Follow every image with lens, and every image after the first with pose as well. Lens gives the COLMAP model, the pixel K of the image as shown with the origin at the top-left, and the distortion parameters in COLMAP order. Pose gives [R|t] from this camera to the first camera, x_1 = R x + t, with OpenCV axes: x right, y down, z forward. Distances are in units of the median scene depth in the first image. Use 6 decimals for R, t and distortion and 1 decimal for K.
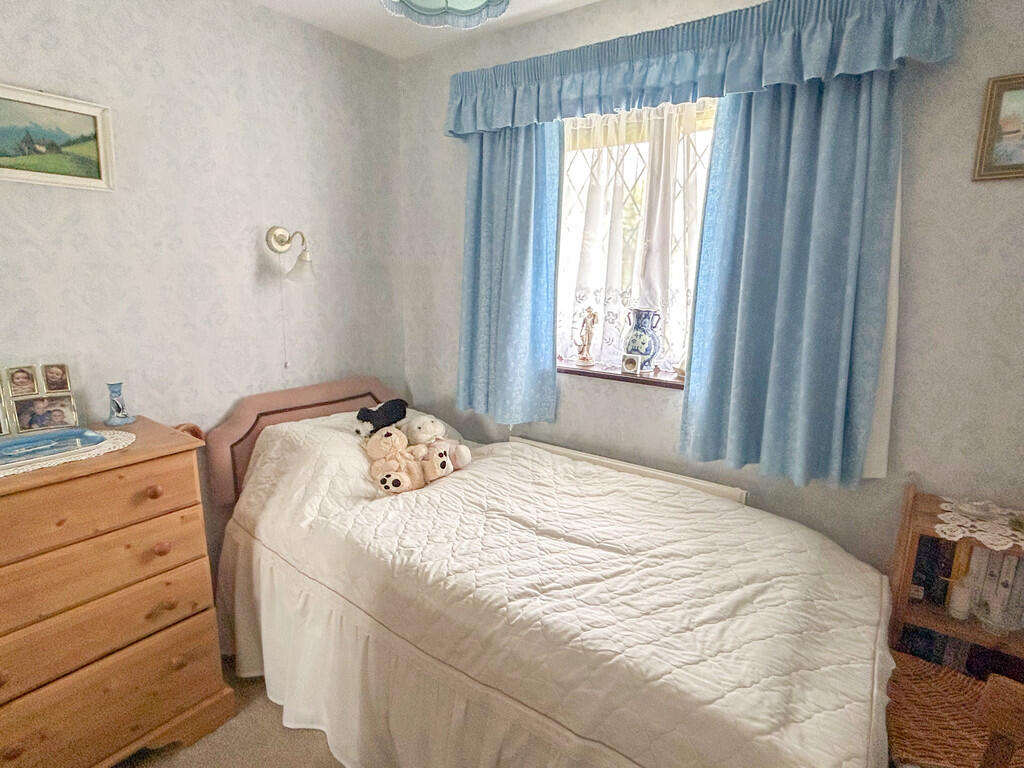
lens RADIAL K [[562.0, 0, 512.7], [0, 562.0, 386.0], [0, 0, 1]] dist [0.001793, -0.002516]
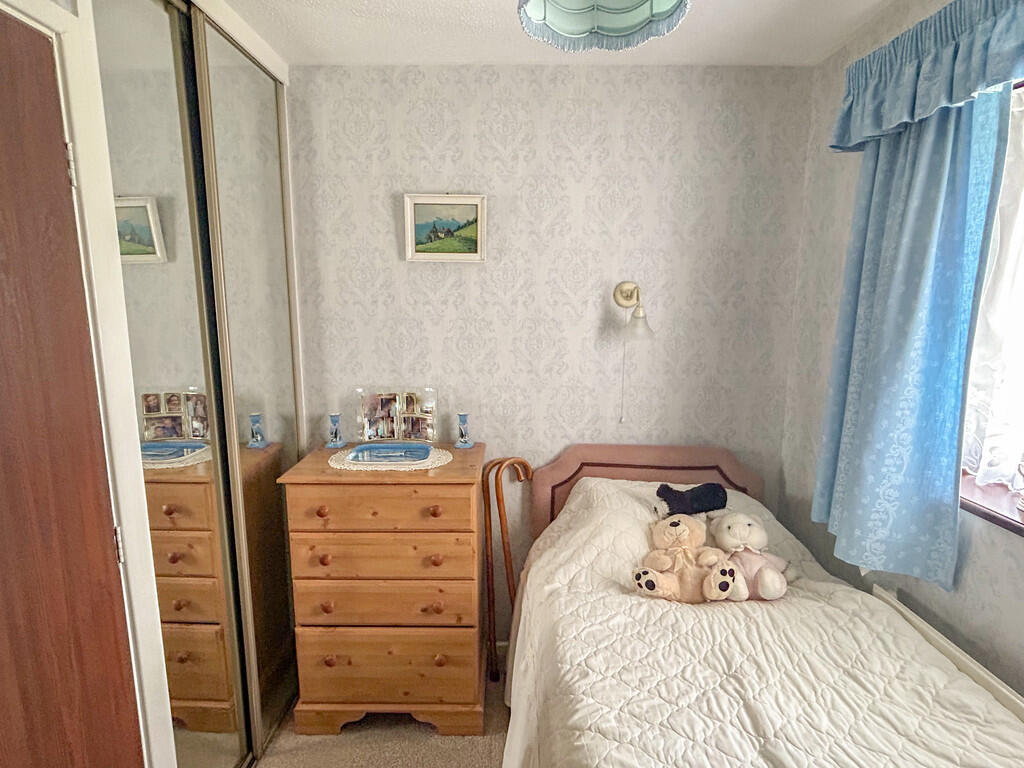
lens RADIAL K [[562.0, 0, 510.5], [0, 562.0, 381.2], [0, 0, 1]] dist [0.001793, -0.002516]
pose [[0.584298, 0.116724, -0.803101, 0.288417], [-0.165770, 0.985903, 0.022686, -0.103464], [0.794428, 0.119875, 0.595411, 0.283236]]
